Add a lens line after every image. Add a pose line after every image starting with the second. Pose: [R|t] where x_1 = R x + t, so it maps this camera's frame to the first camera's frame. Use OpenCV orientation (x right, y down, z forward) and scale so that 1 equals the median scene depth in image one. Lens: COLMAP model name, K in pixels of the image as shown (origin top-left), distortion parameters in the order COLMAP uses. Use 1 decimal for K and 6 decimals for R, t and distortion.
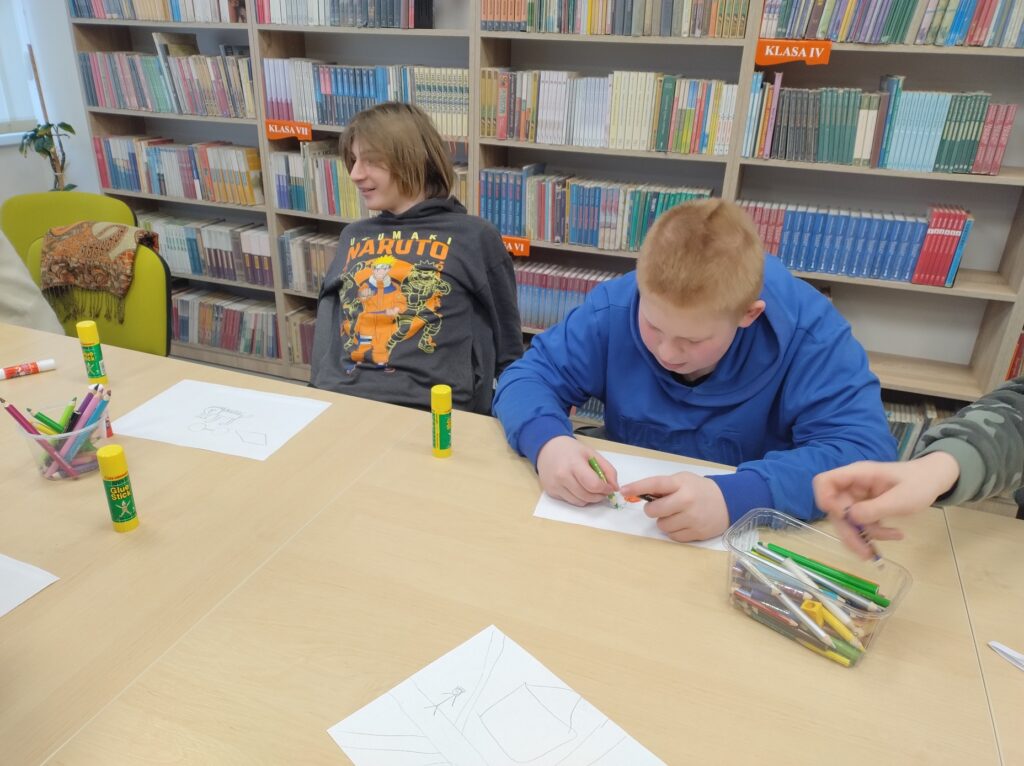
lens RADIAL K [[753.4, 0, 512.0], [0, 753.4, 383.0], [0, 0, 1]] dist [0.036480, -0.037751]
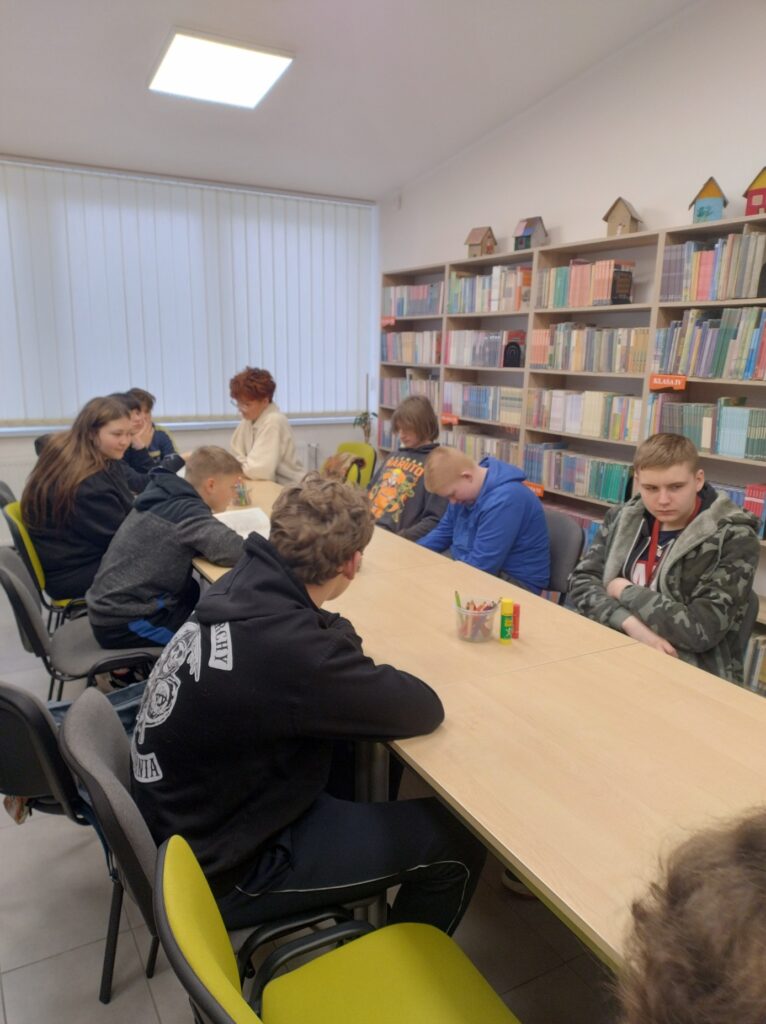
lens RADIAL K [[753.4, 0, 383.0], [0, 753.4, 512.0], [0, 0, 1]] dist [0.036480, -0.037751]
pose [[0.761772, 0.120411, -0.636557, 0.854911], [-0.259946, 0.956821, -0.130086, 0.174447], [0.593407, 0.264566, 0.760179, -0.454989]]
